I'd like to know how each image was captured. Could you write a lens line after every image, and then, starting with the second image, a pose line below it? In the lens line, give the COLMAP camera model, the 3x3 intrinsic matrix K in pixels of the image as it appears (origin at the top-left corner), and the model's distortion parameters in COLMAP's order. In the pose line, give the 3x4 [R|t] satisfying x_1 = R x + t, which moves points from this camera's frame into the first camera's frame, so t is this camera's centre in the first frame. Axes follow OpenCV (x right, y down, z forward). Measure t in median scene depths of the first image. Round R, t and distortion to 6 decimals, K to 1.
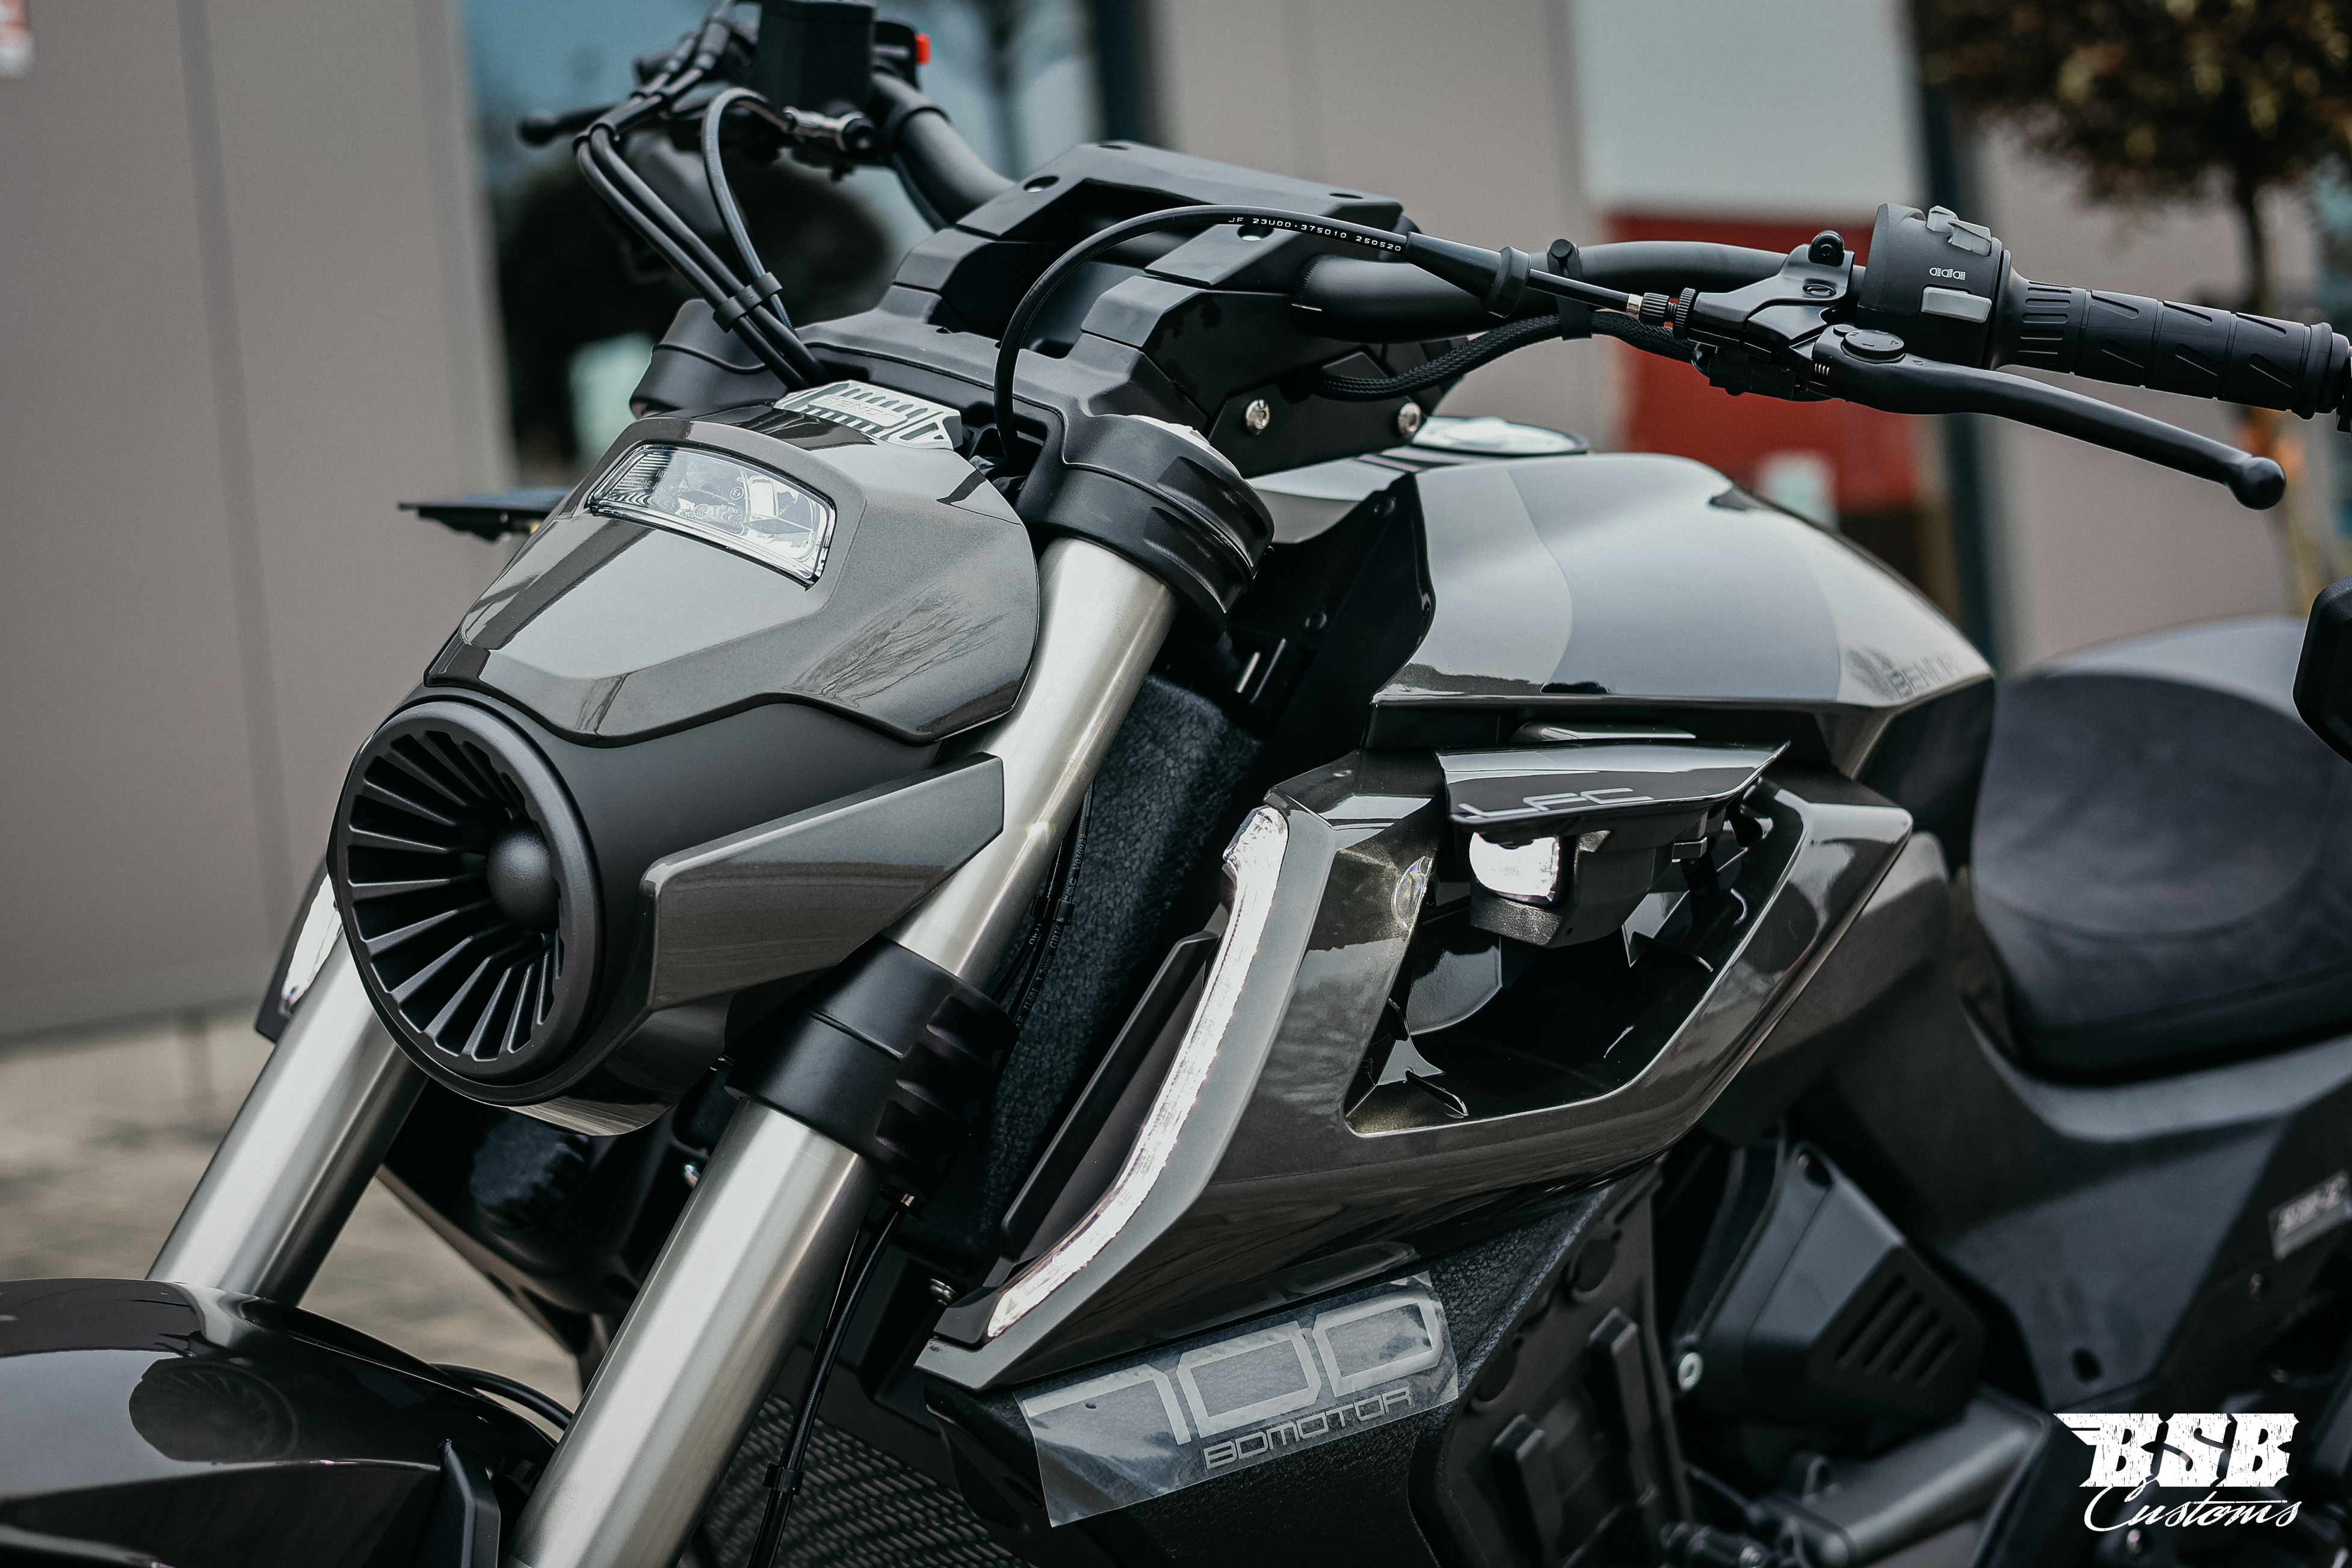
lens RADIAL K [[3454.6, 0, 1141.5], [0, 3454.6, 770.1], [0, 0, 1]] dist [0.018877, -0.142899]
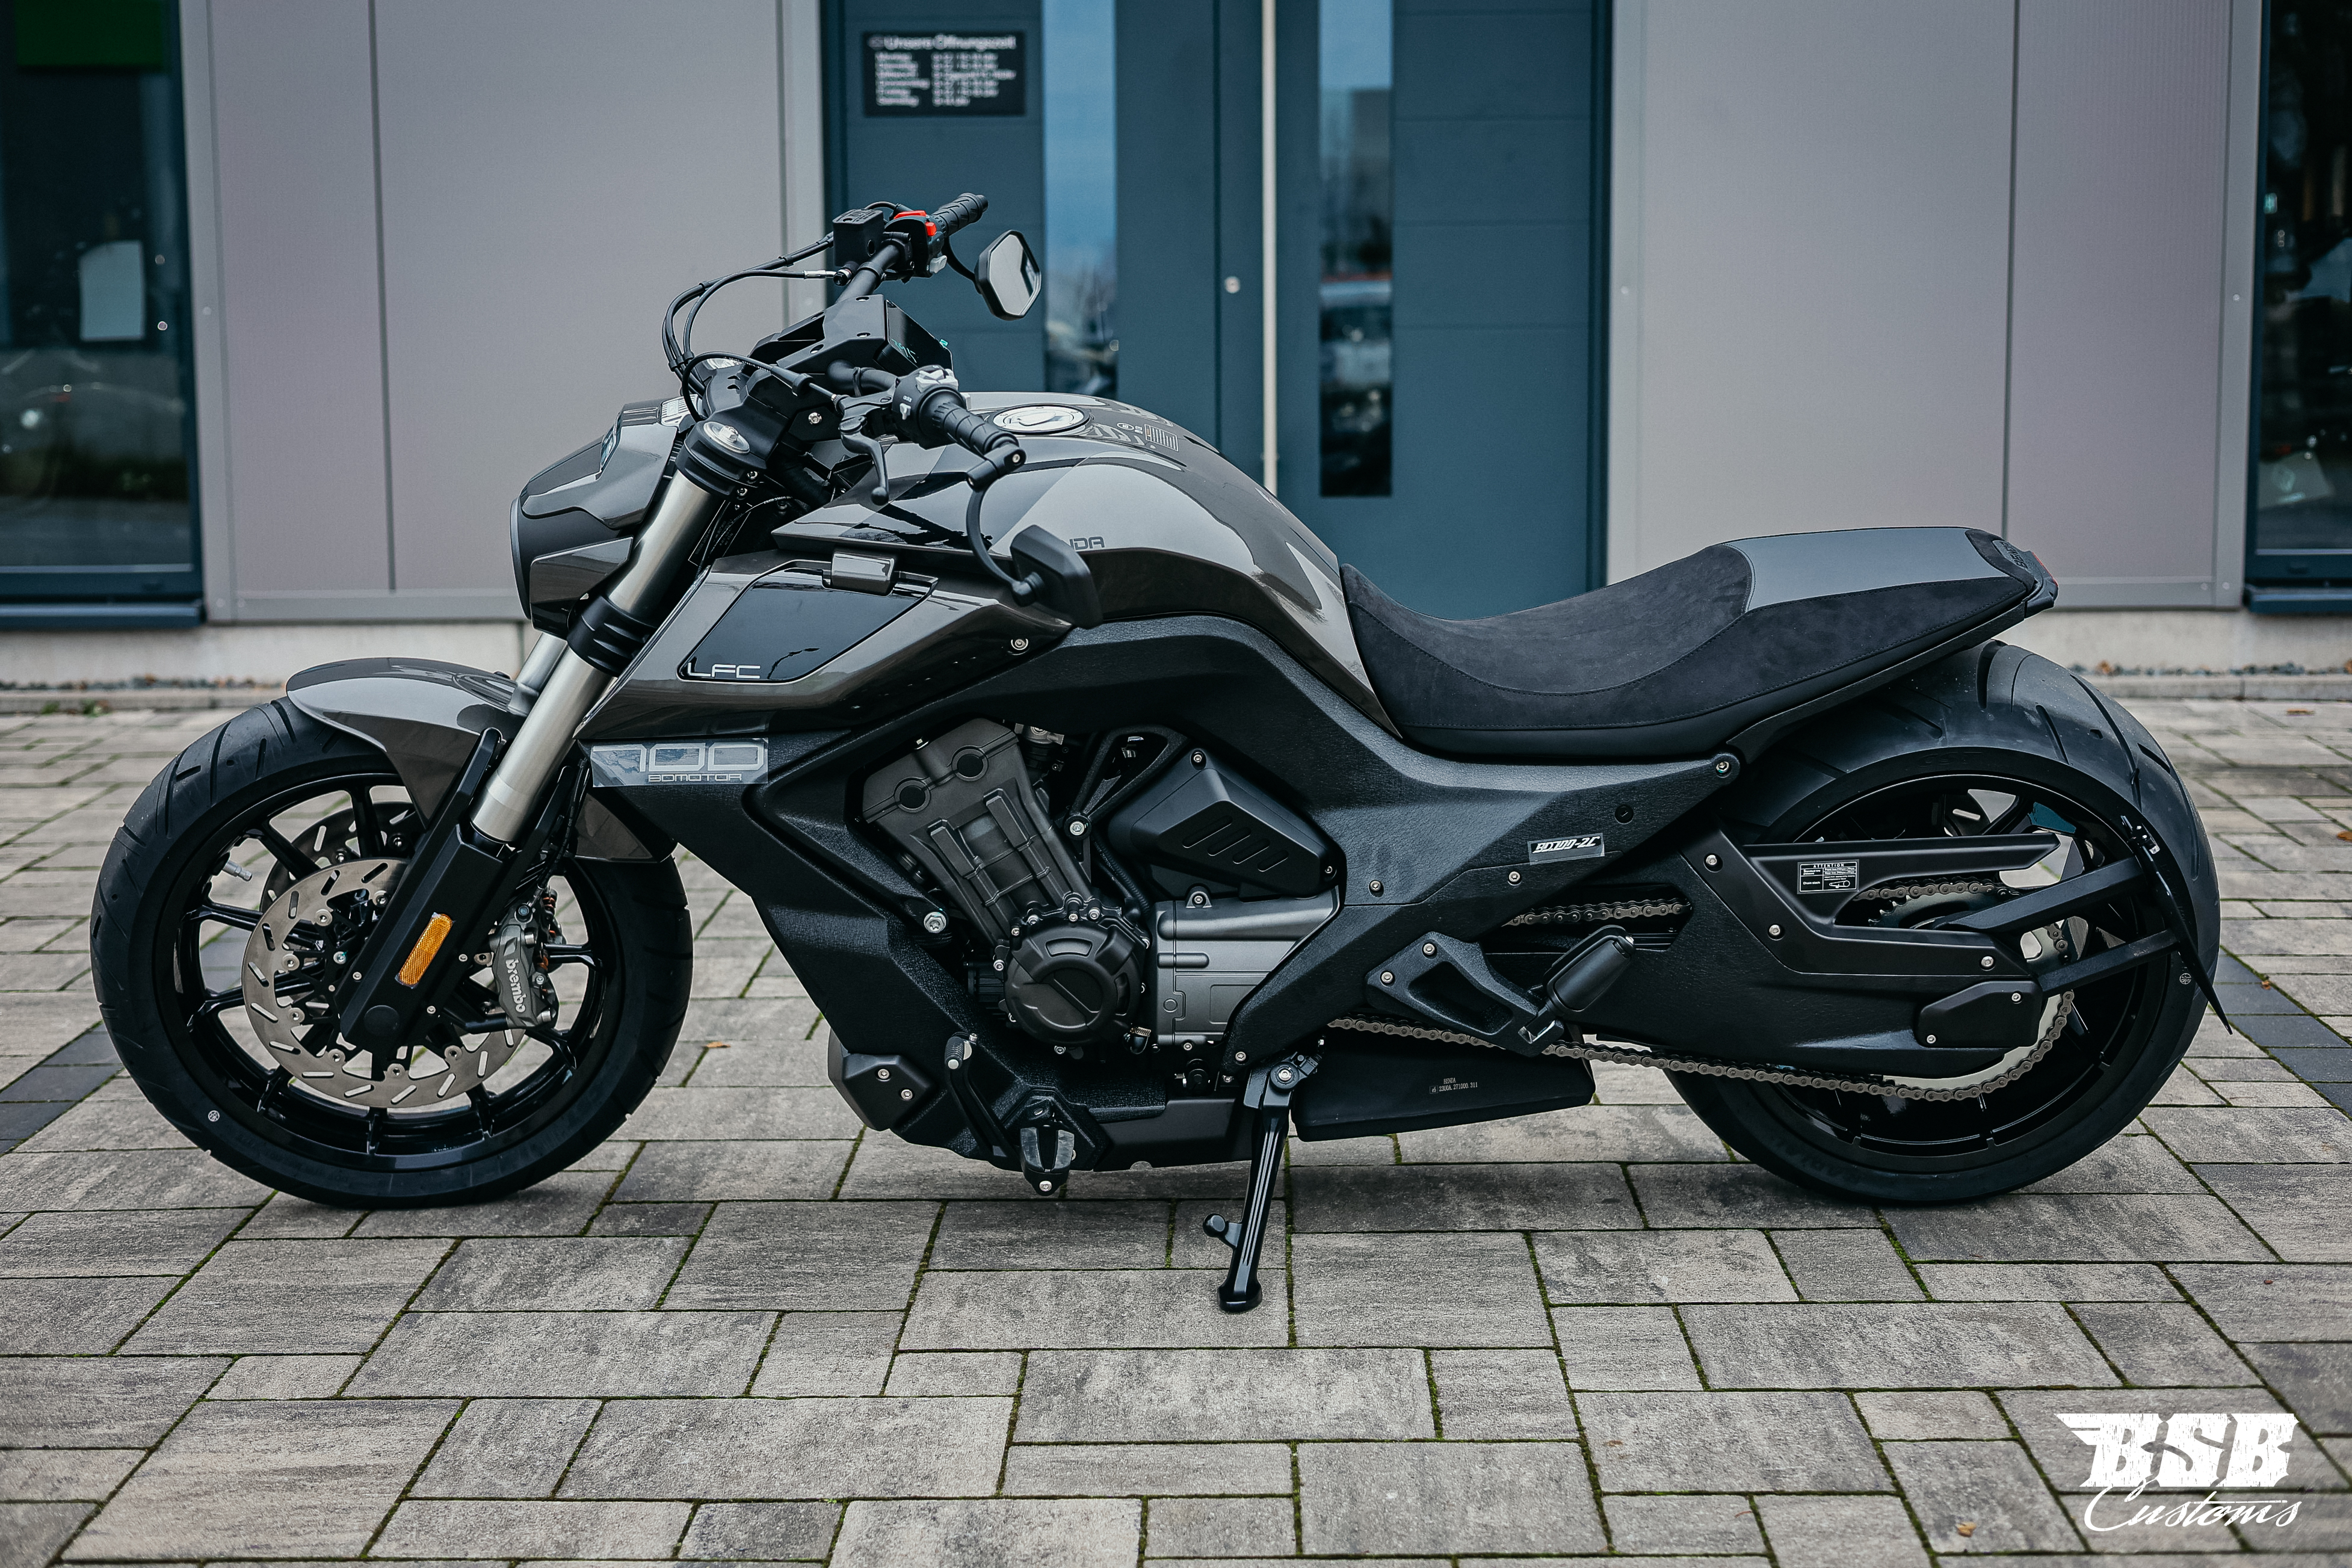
lens RADIAL K [[3325.9, 0, 1166.3], [0, 3325.9, 776.2], [0, 0, 1]] dist [0.037758, -0.108373]
pose [[0.699105, 0.172842, -0.693814, 2.182912], [-0.079425, 0.983111, 0.164880, -0.294112], [0.710594, -0.060162, 0.701026, -0.660865]]
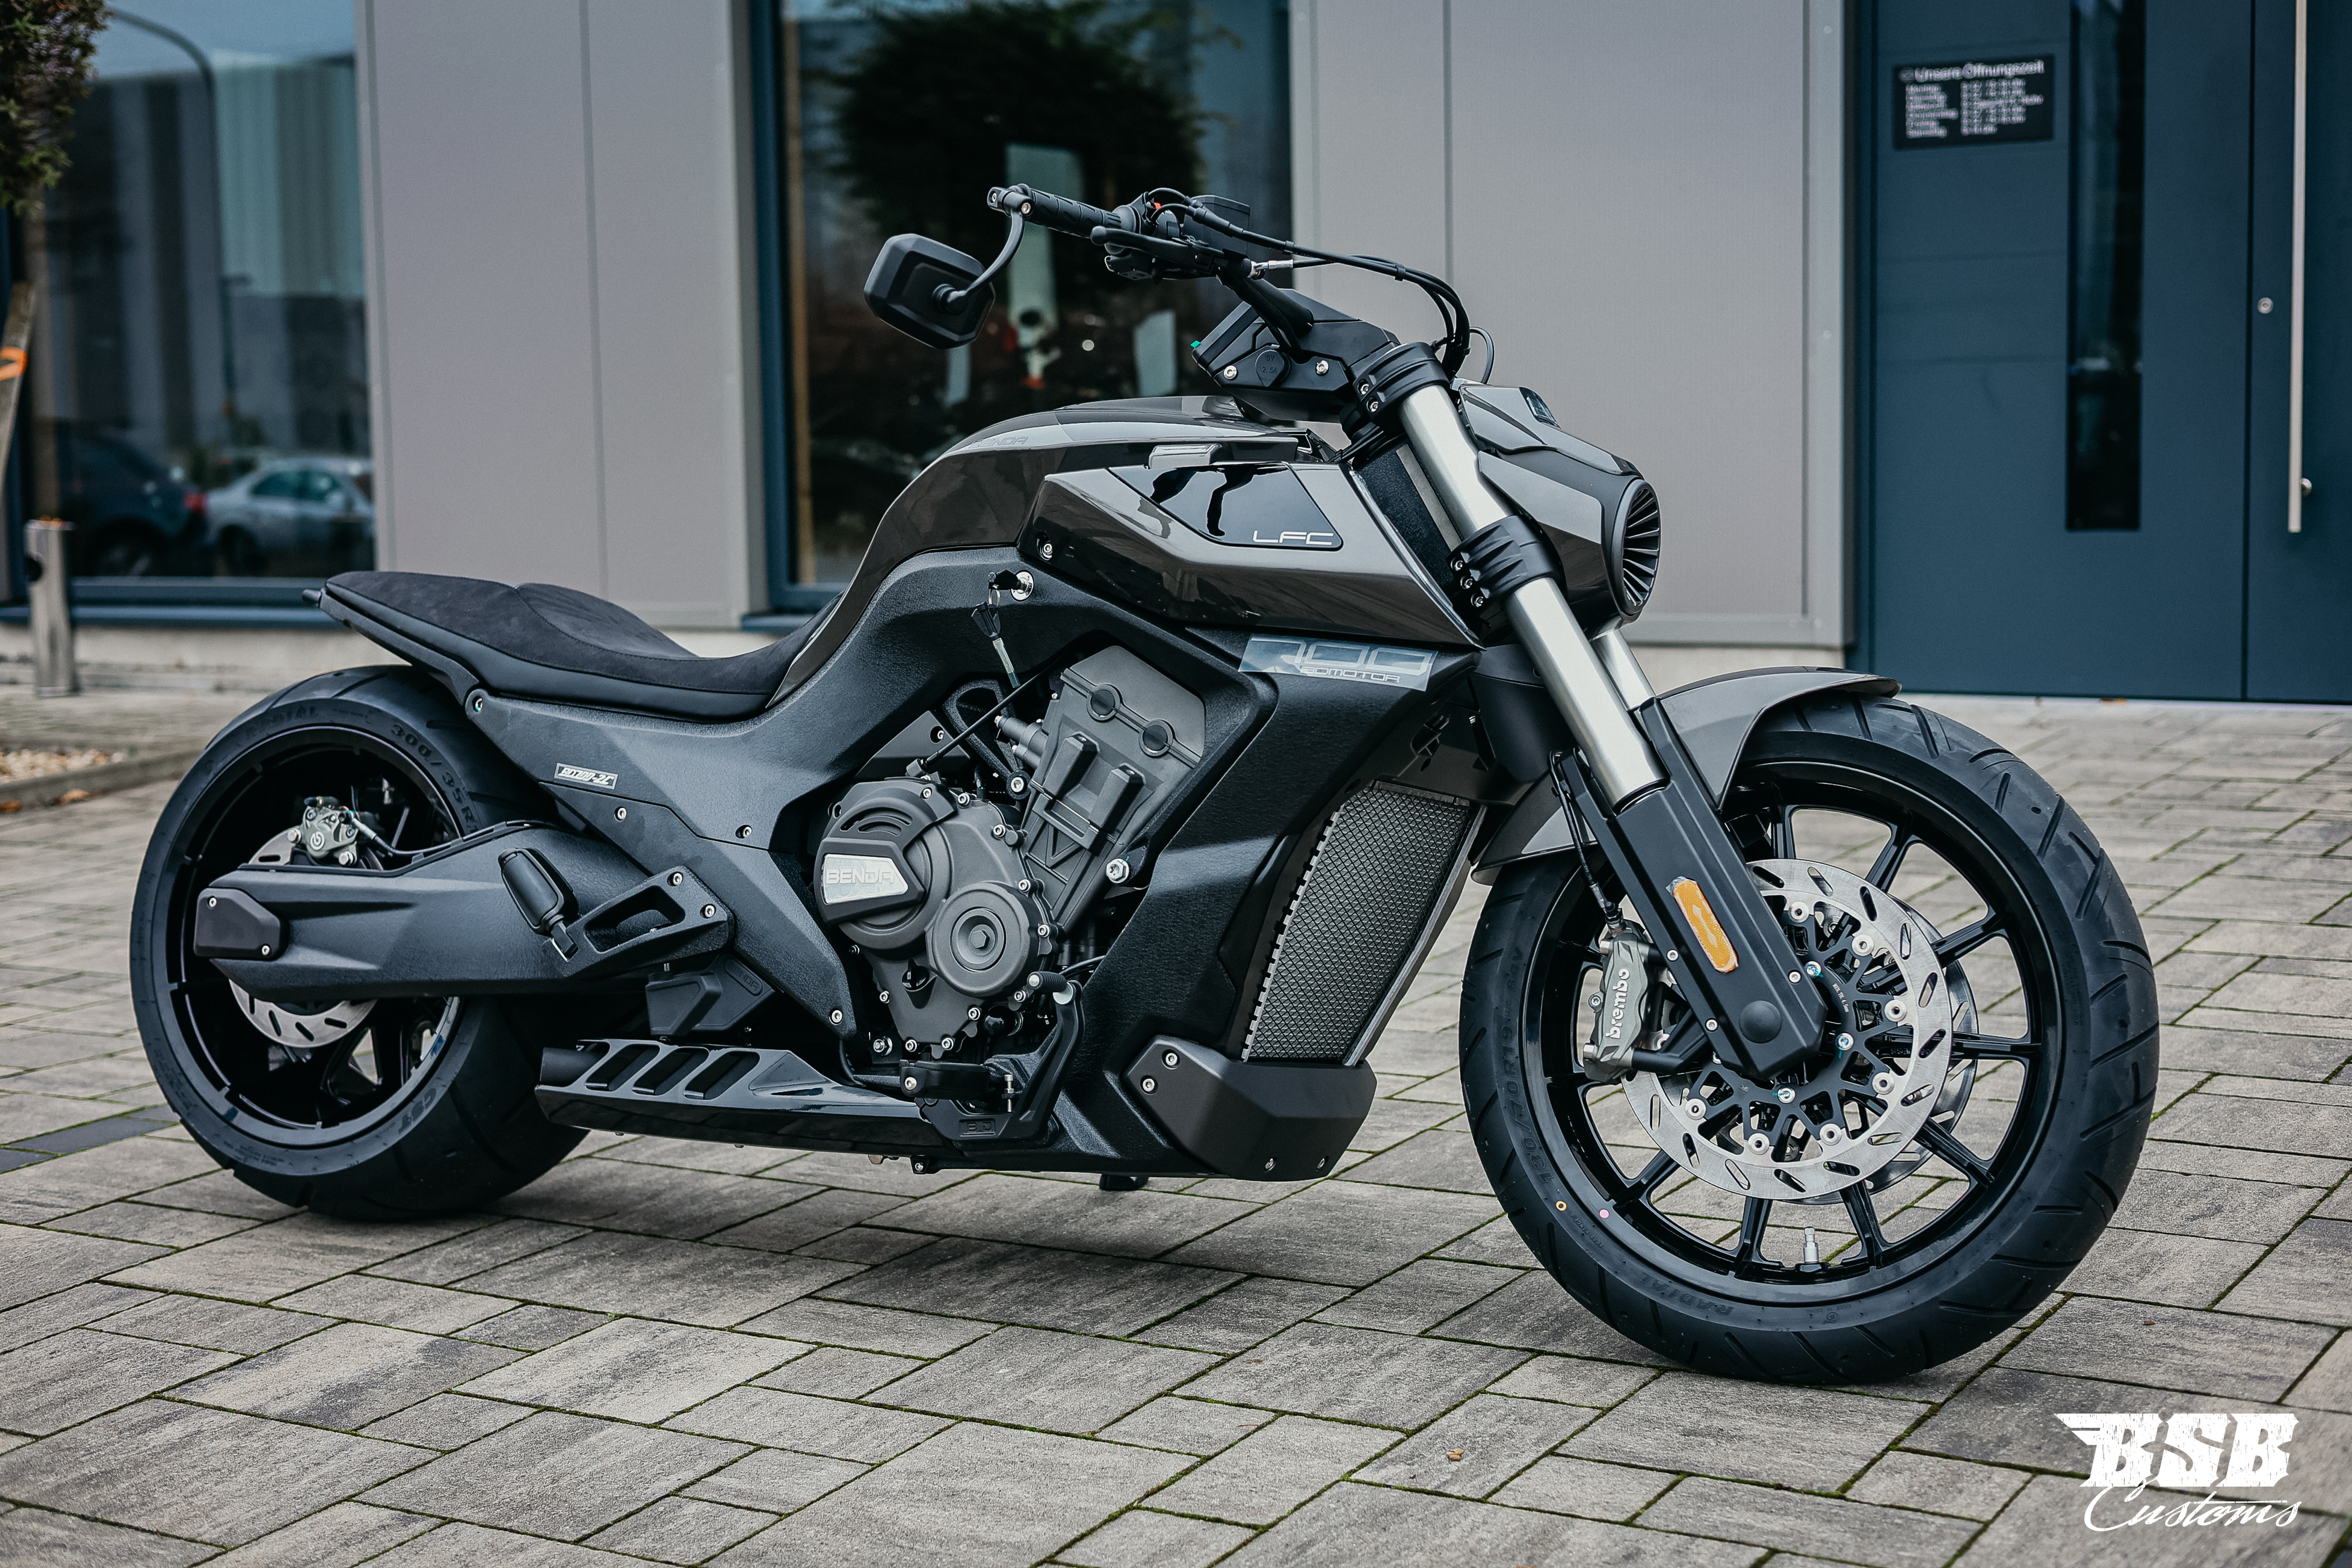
lens RADIAL K [[3334.5, 0, 1164.4], [0, 3334.5, 774.8], [0, 0, 1]] dist [0.041079, -0.179054]
pose [[0.247776, 0.180140, -0.951923, 3.163193], [-0.036228, 0.983597, 0.176704, -0.341756], [0.968140, -0.009296, 0.250238, 0.525048]]
